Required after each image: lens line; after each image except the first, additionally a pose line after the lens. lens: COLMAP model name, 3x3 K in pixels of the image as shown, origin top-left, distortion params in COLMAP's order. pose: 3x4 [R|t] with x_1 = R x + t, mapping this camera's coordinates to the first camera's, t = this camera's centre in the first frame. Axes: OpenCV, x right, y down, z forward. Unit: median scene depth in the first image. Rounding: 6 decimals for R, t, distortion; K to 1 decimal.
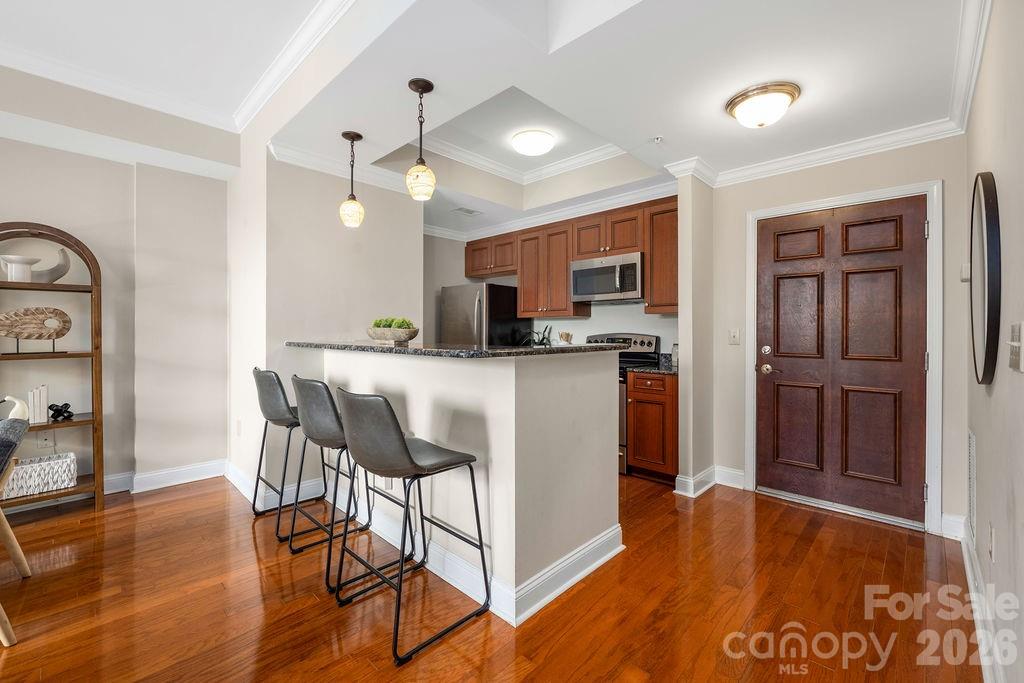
lens RADIAL K [[419.2, 0, 512.7], [0, 419.2, 335.5], [0, 0, 1]] dist [-0.002543, -0.000260]
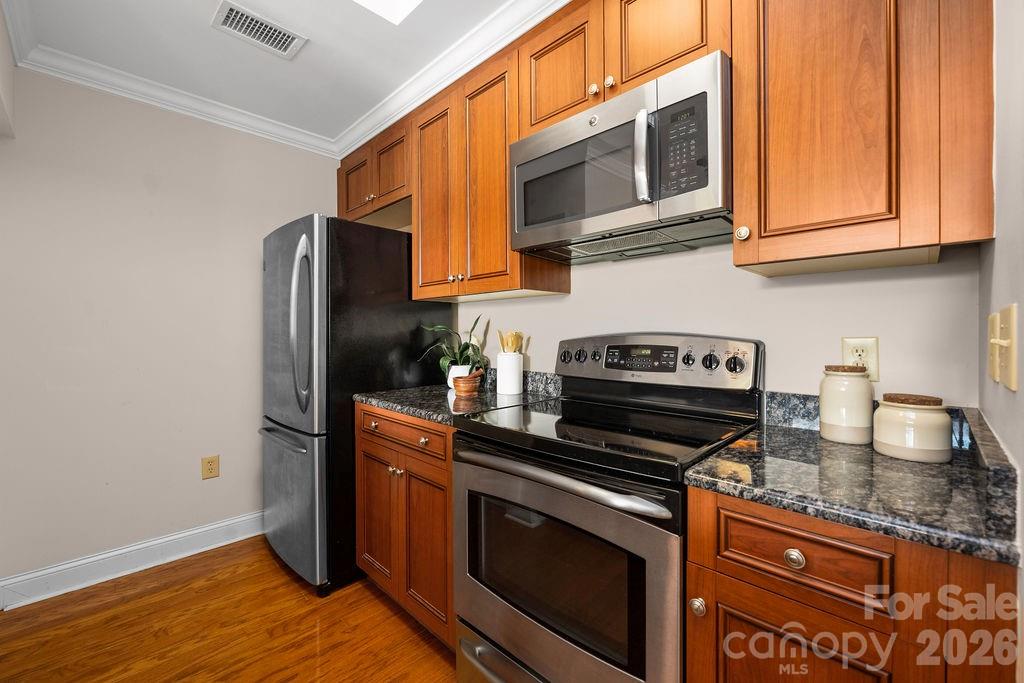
lens RADIAL K [[419.2, 0, 512.7], [0, 419.2, 335.5], [0, 0, 1]] dist [-0.002543, -0.000260]
pose [[0.999940, -0.000294, -0.010991, 0.149673], [0.000254, 0.999993, -0.003648, -0.001620], [0.010992, 0.003645, 0.999933, 0.651202]]
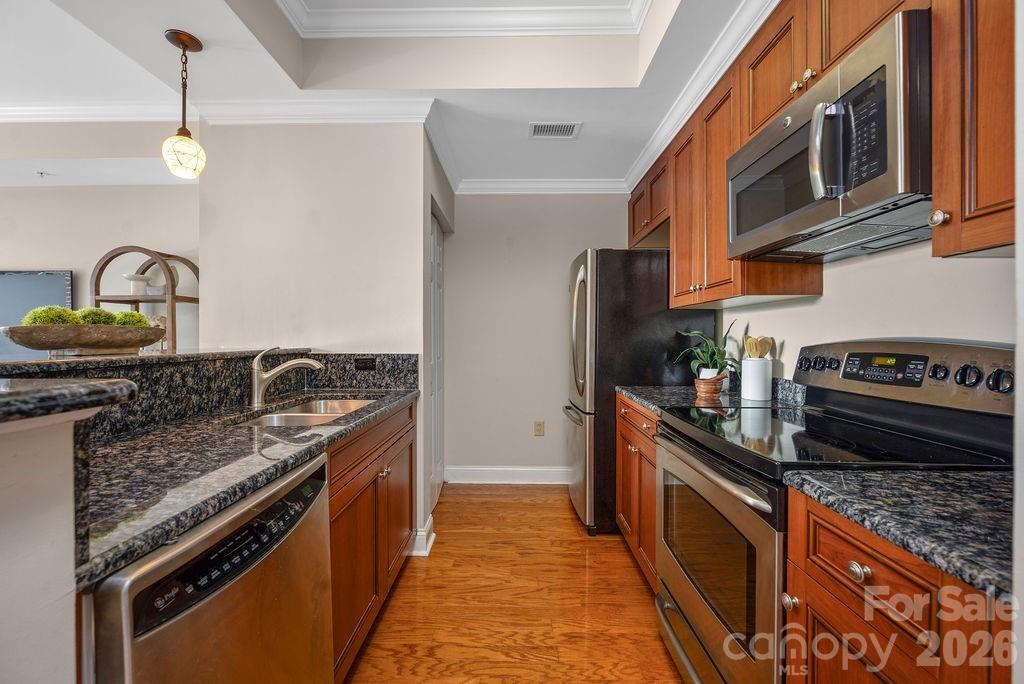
lens RADIAL K [[419.2, 0, 512.7], [0, 419.2, 336.0], [0, 0, 1]] dist [-0.002543, -0.000260]
pose [[0.679418, 0.000345, -0.733751, 0.305144], [-0.010607, 0.999900, -0.009351, -0.001314], [0.733675, 0.014136, 0.679354, 0.606592]]
